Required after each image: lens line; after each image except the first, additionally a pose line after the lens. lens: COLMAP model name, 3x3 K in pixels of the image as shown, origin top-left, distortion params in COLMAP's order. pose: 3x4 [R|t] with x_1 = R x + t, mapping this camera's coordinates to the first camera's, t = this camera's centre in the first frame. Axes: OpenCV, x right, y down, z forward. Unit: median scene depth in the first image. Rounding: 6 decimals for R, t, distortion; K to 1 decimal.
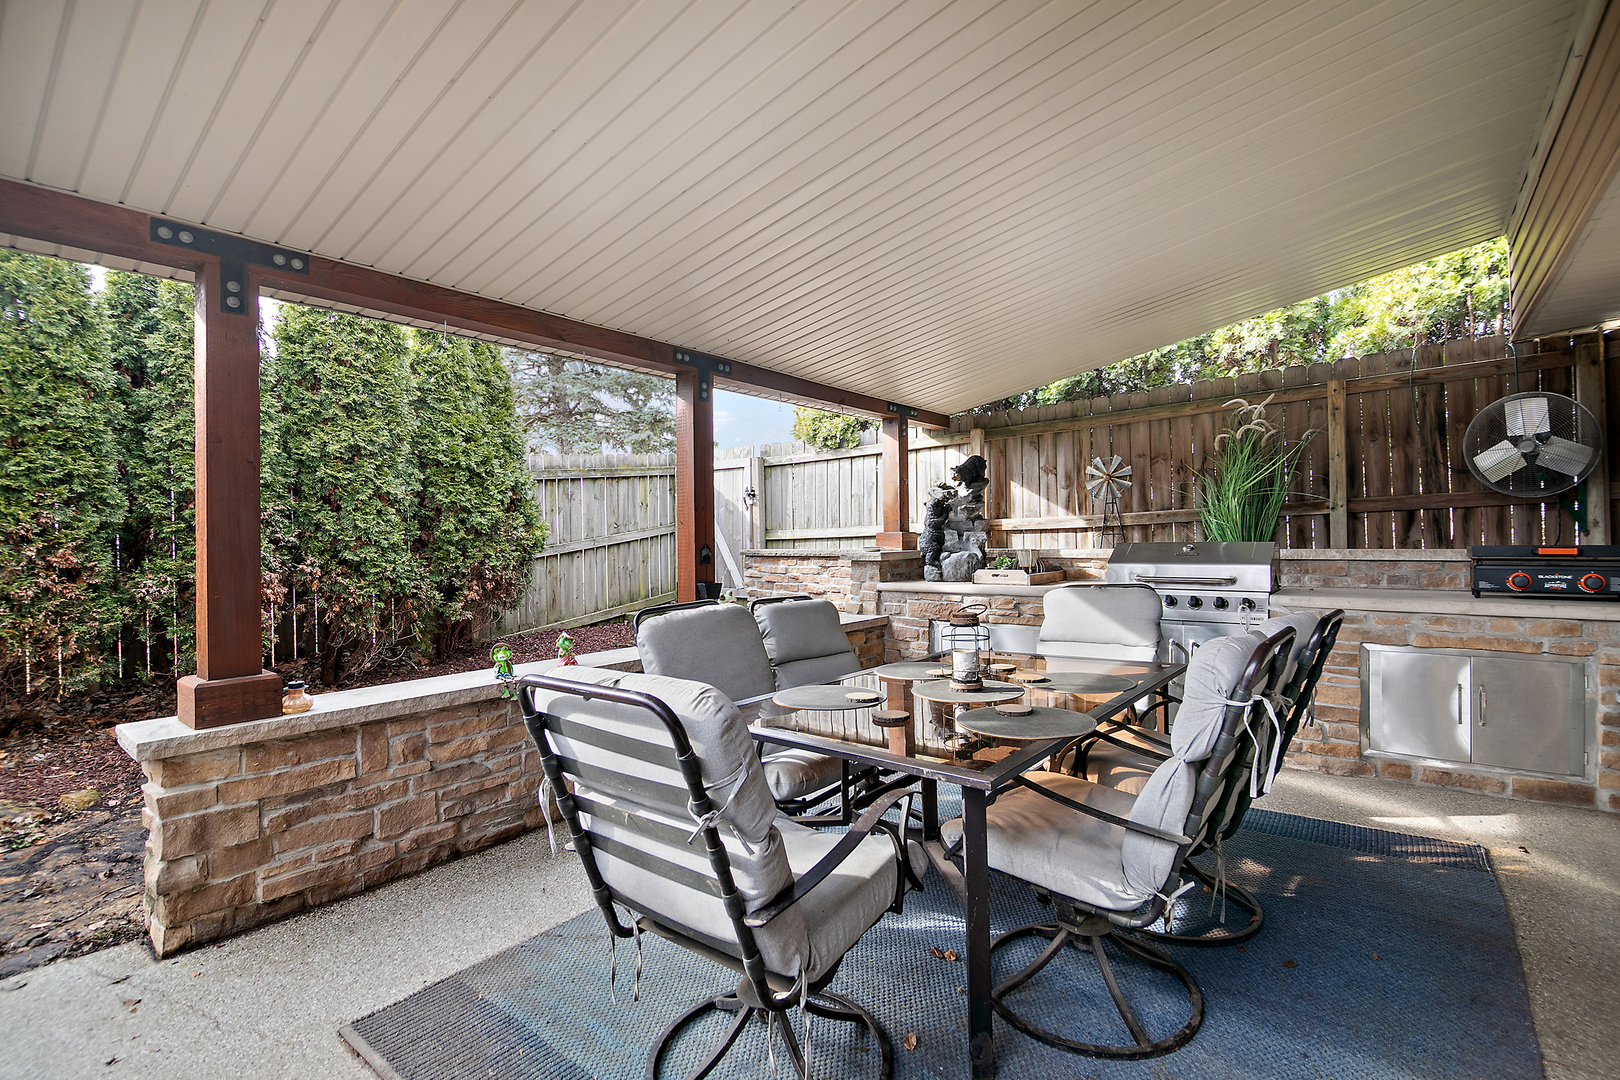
lens RADIAL K [[722.6, 0, 813.6], [0, 722.6, 531.5], [0, 0, 1]] dist [0.002374, -0.010797]
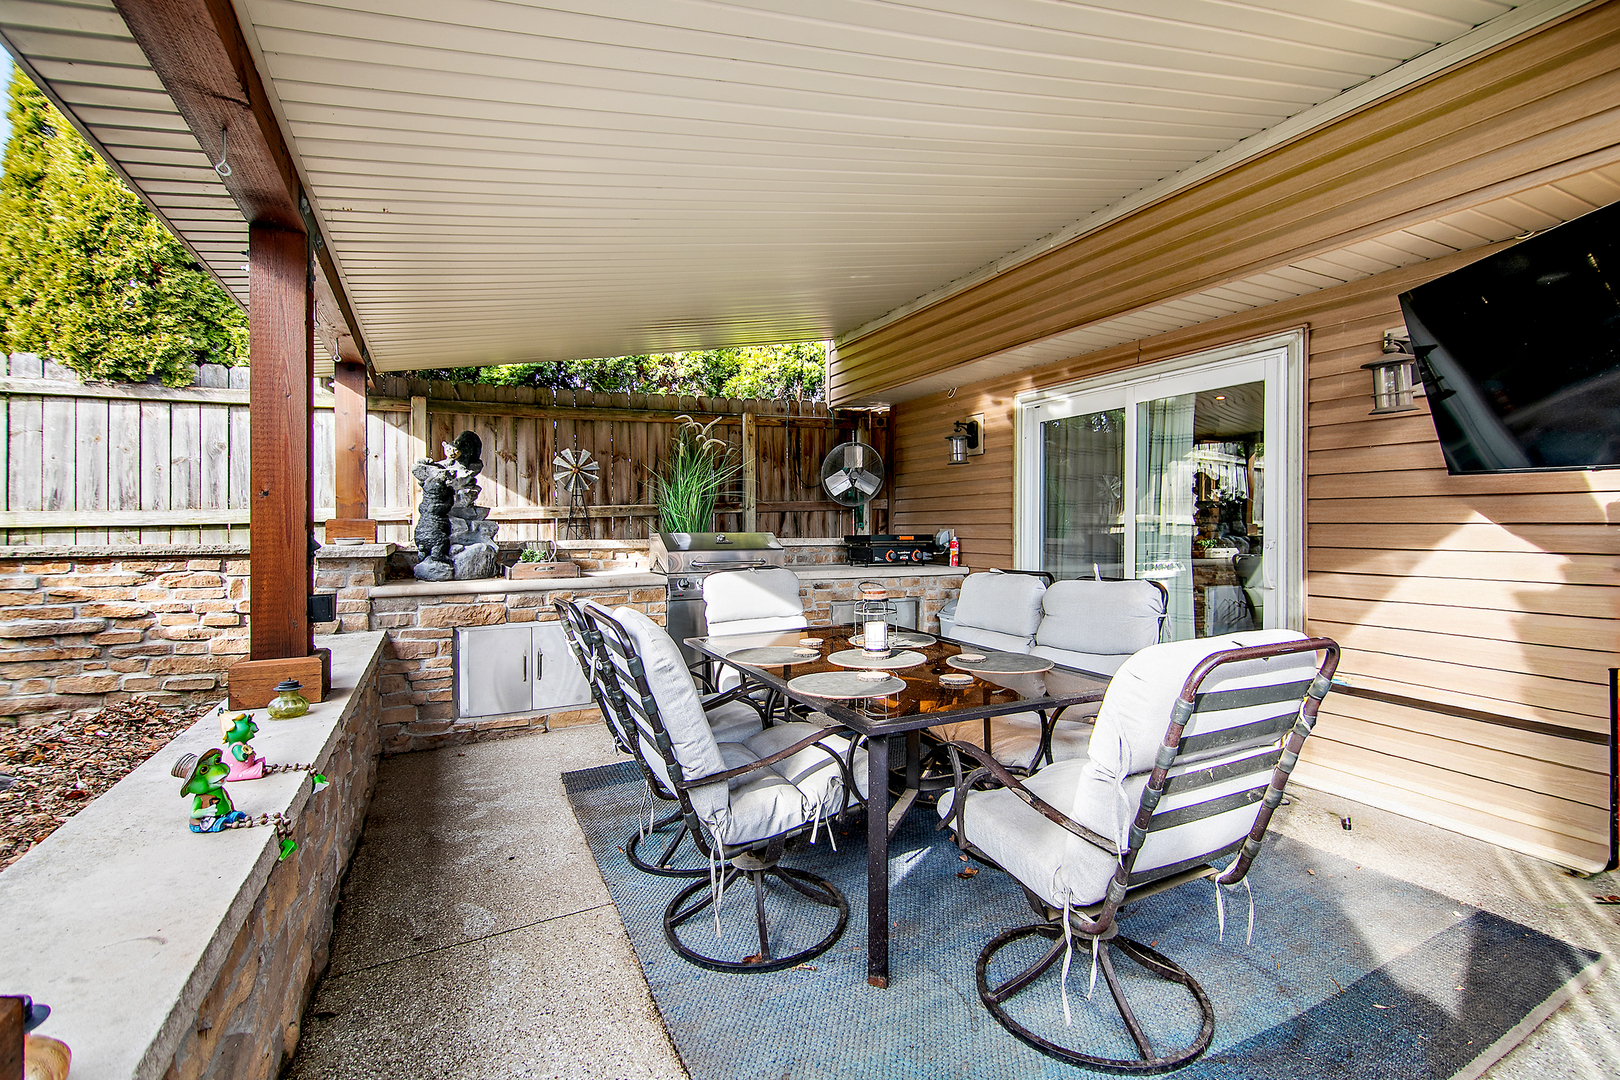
lens RADIAL K [[722.6, 0, 813.6], [0, 722.6, 531.5], [0, 0, 1]] dist [0.002374, -0.010797]
pose [[0.405134, 0.008243, 0.914220, -0.392166], [-0.009962, 0.999940, -0.004601, 0.013153], [-0.914203, -0.007244, 0.405192, 0.287672]]
